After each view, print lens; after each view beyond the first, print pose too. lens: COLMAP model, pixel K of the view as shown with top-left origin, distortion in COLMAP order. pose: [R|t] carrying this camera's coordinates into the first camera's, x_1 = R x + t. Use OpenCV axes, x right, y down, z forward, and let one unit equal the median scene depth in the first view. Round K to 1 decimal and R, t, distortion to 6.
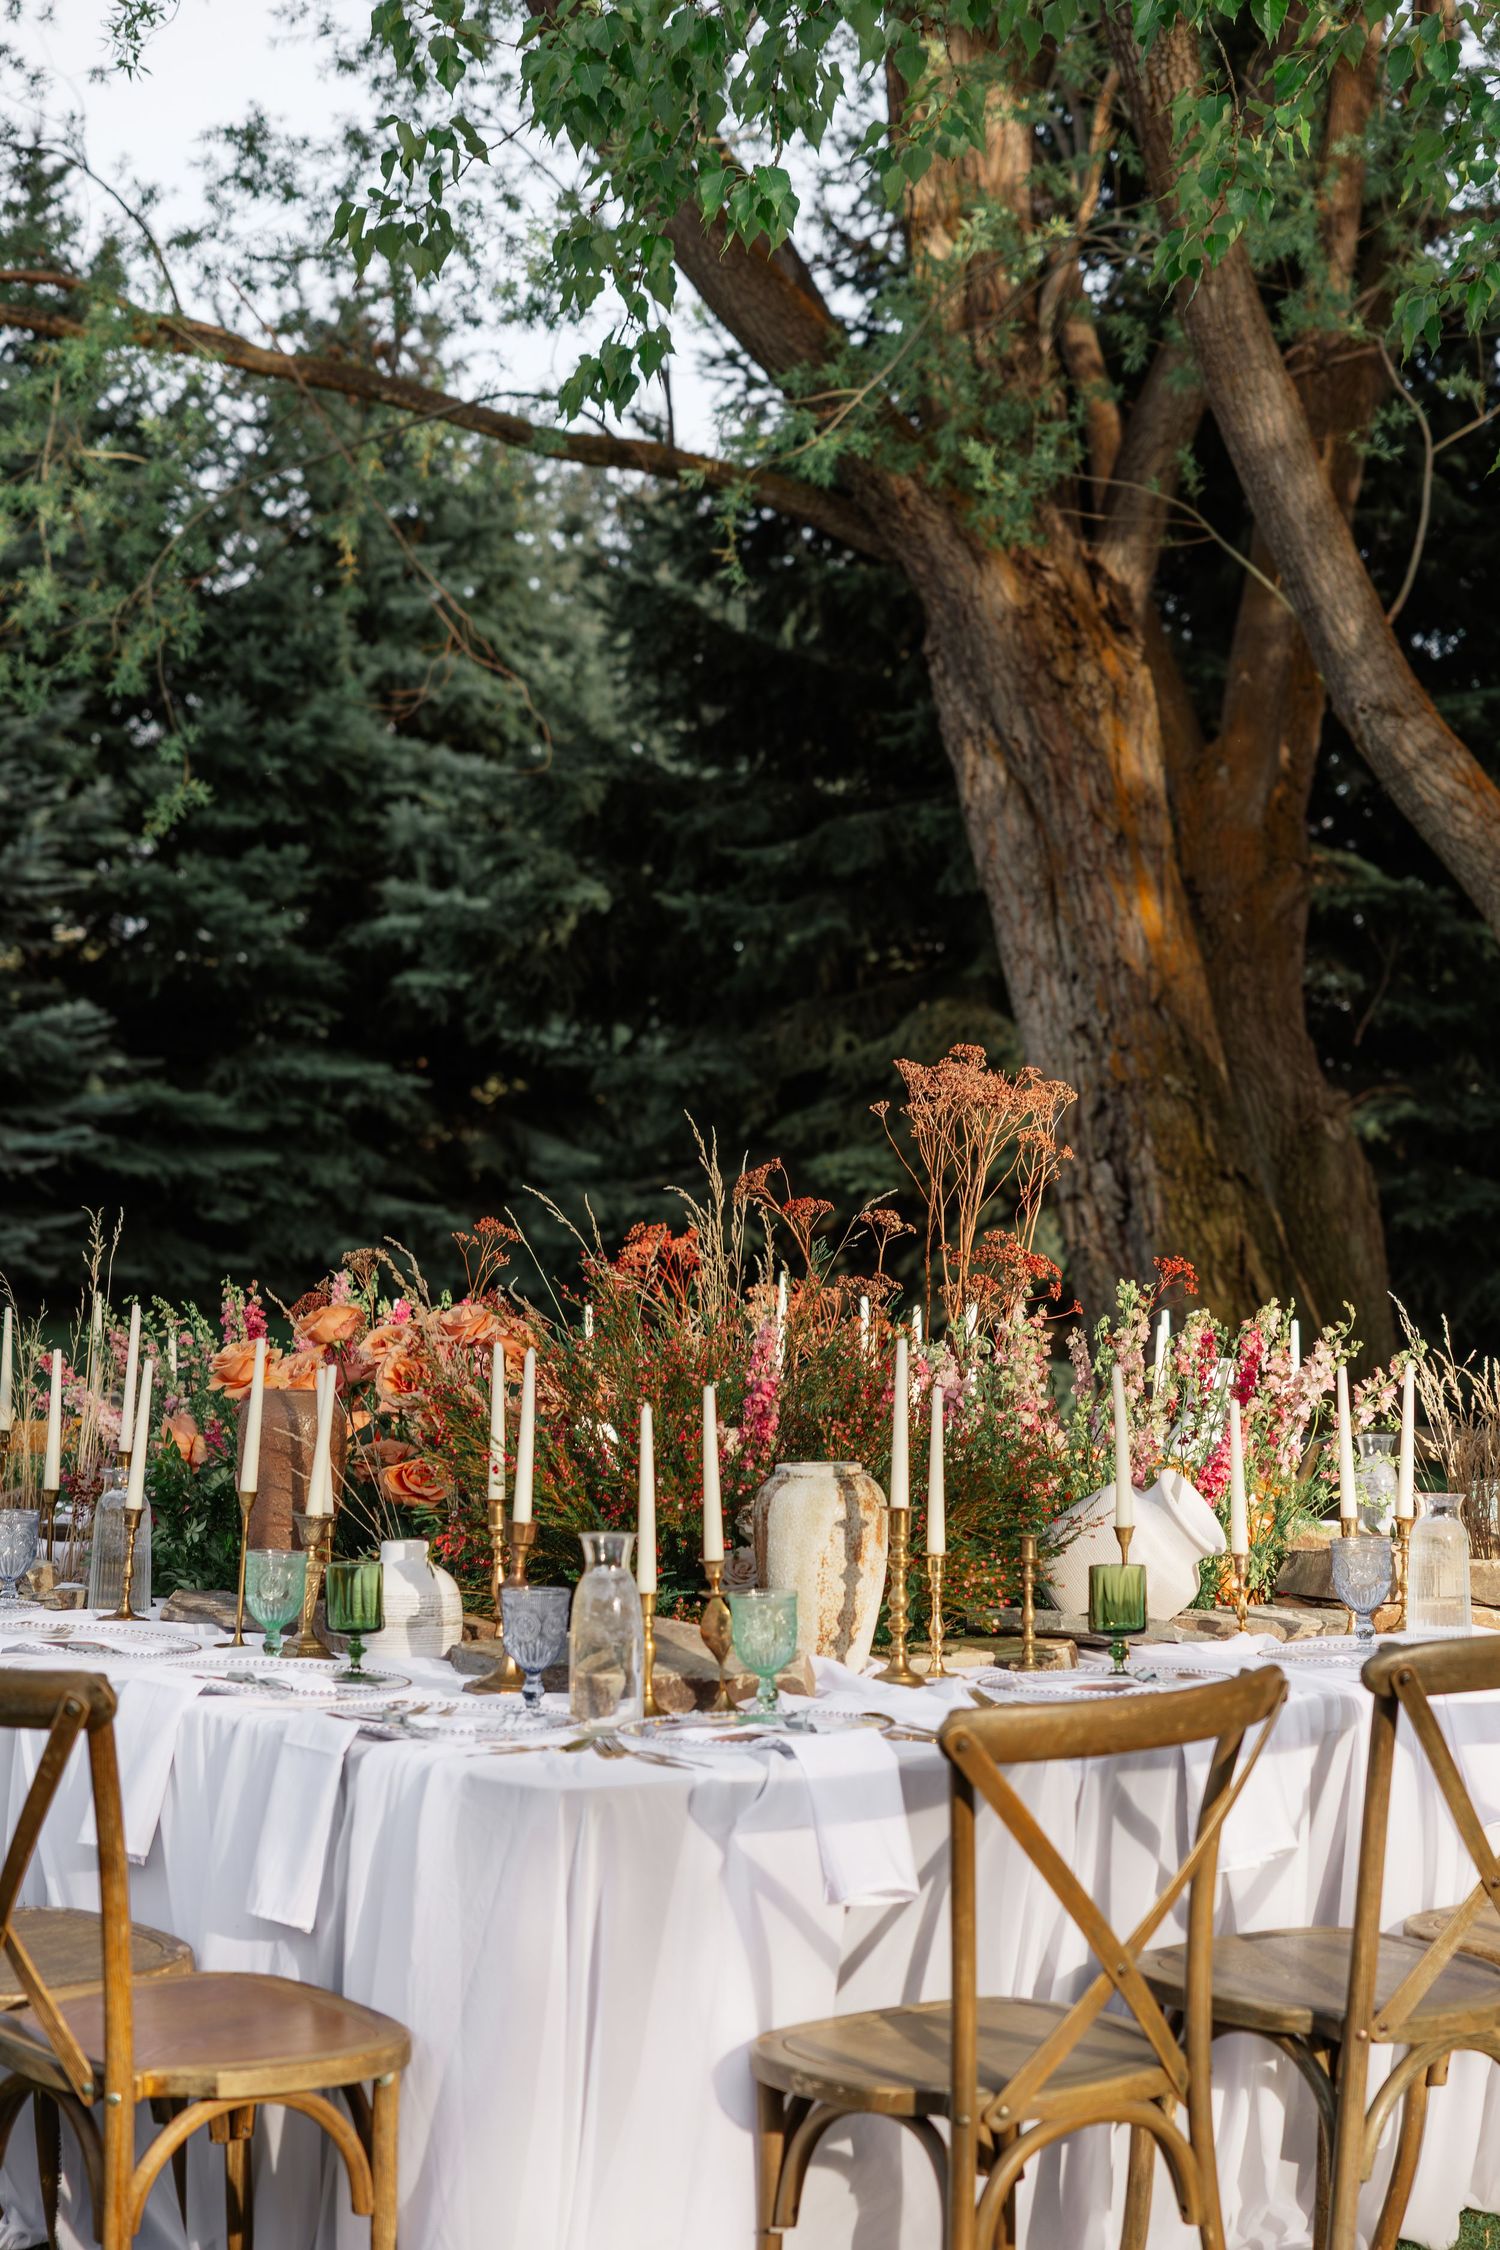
lens RADIAL K [[4660.1, 0, 754.2], [0, 4660.1, 1132.0], [0, 0, 1]] dist [0.051778, 0.000000]
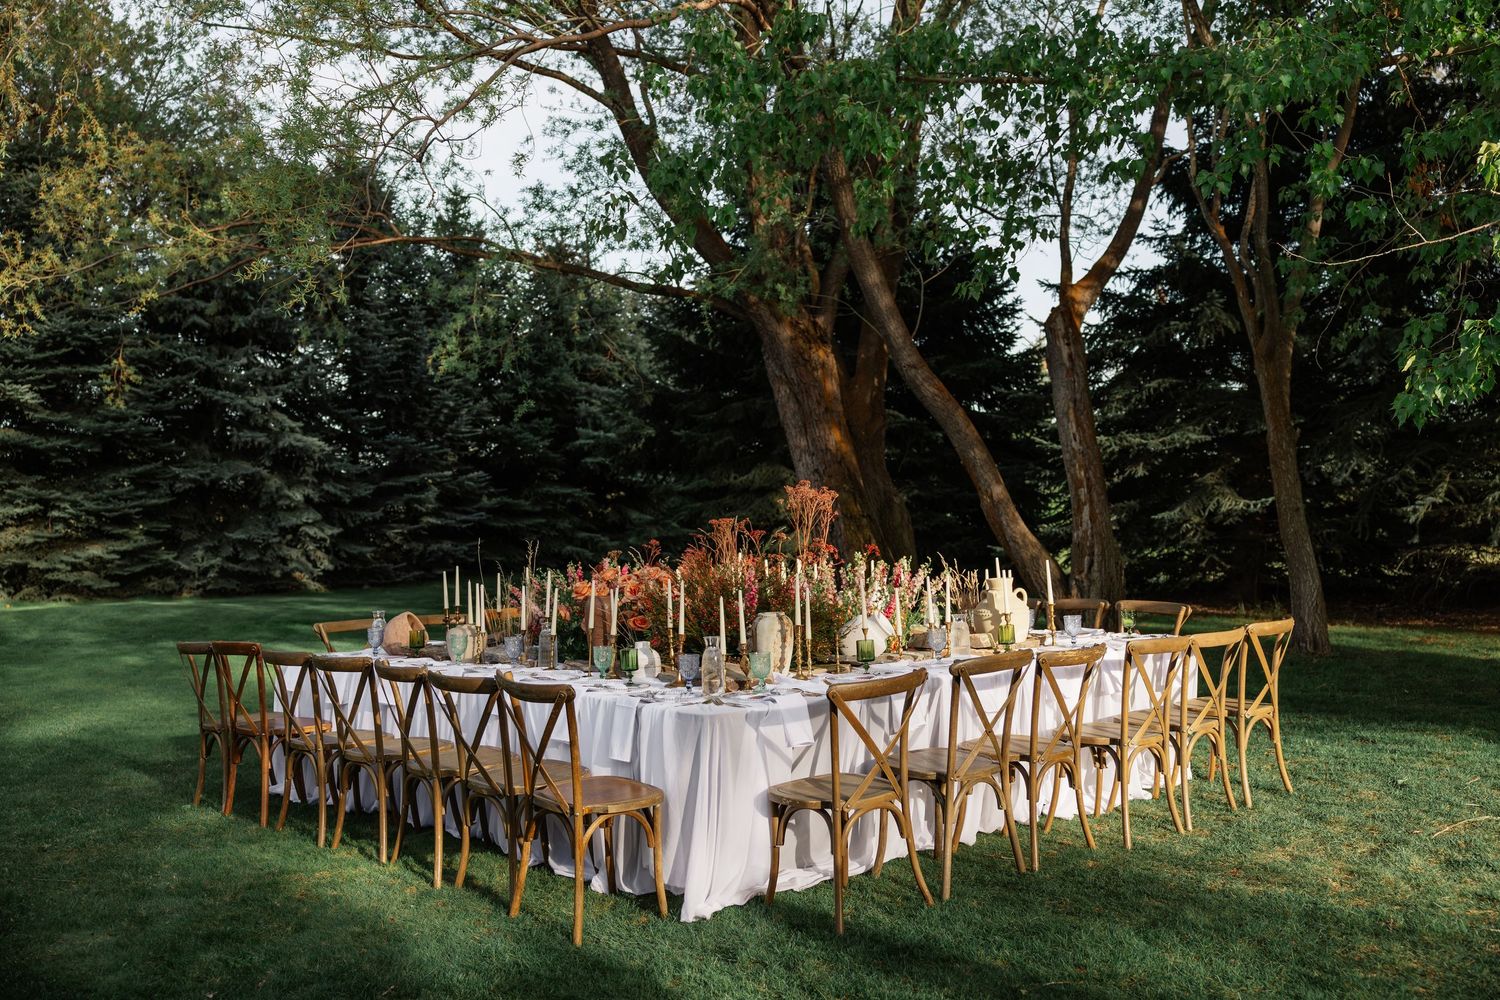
lens RADIAL K [[1527.8, 0, 780.6], [0, 1527.8, 538.5], [0, 0, 1]] dist [-0.018877, 0.000000]
pose [[0.997631, -0.035879, 0.058689, -0.033704], [0.034528, 0.999119, 0.023873, -0.004409], [-0.059493, -0.021790, 0.997991, -0.045614]]
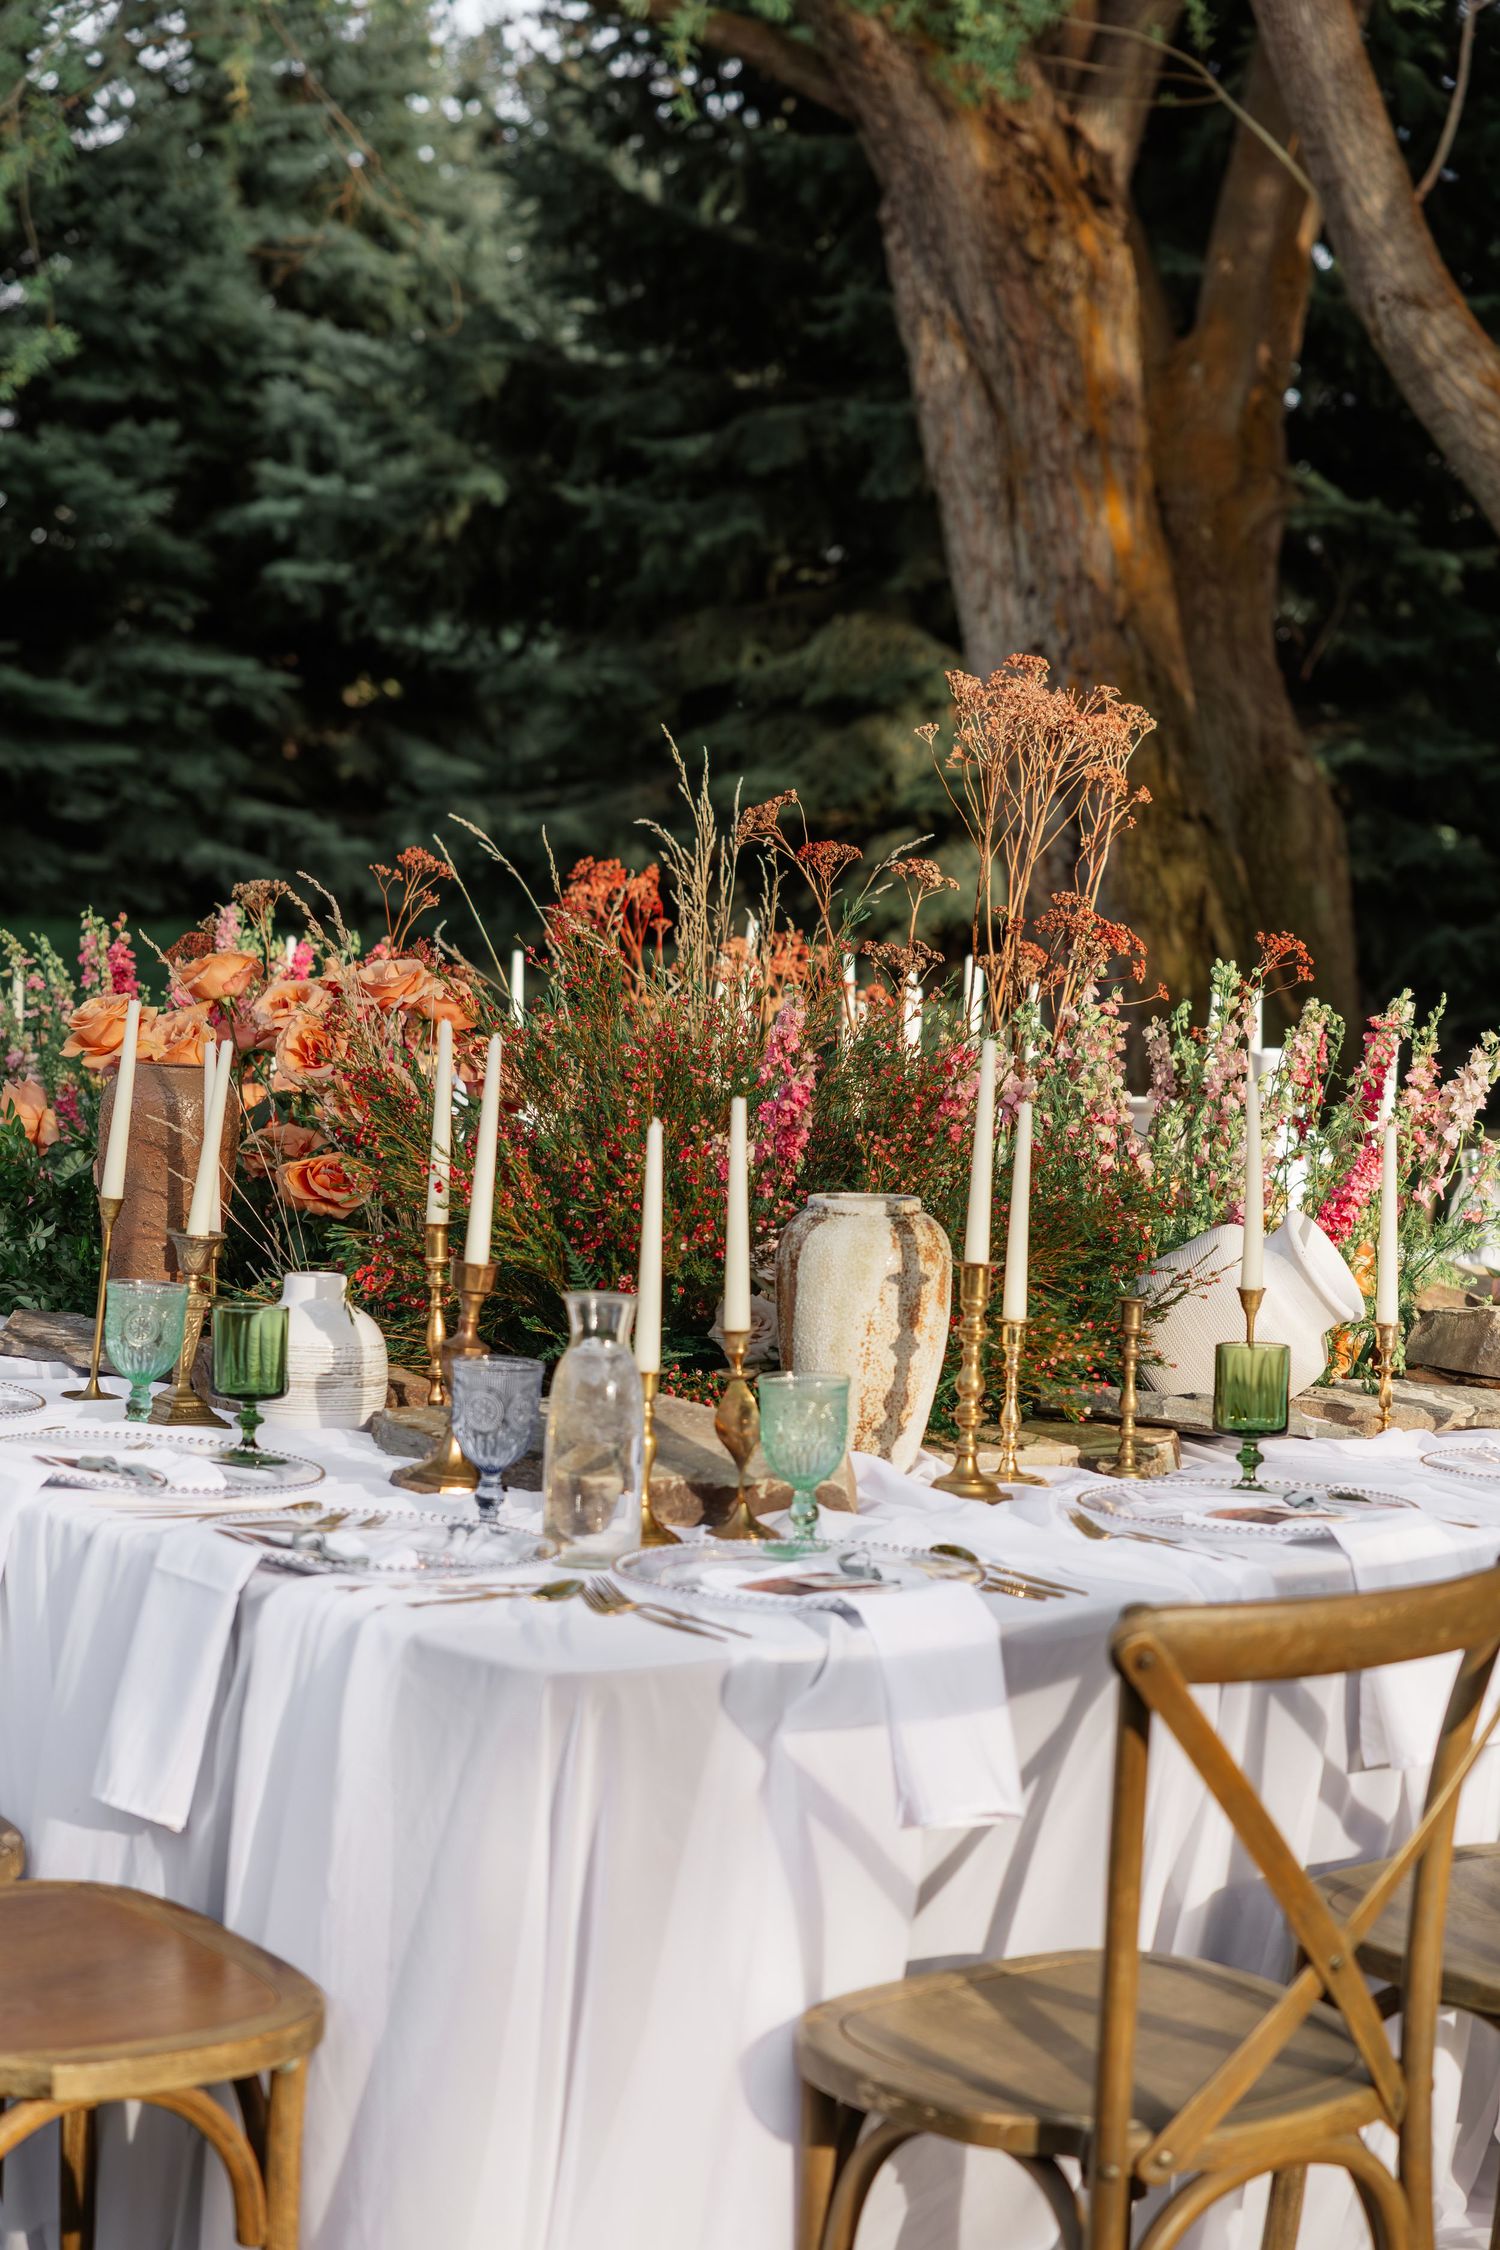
lens RADIAL K [[4660.1, 0, 742.6], [0, 4660.1, 1118.8], [0, 0, 1]] dist [0.051778, 0.000000]
pose [[0.998867, 0.036269, 0.030804, -0.025327], [-0.038598, 0.996149, 0.078728, -0.000648], [-0.027830, -0.079828, 0.996420, 0.203907]]
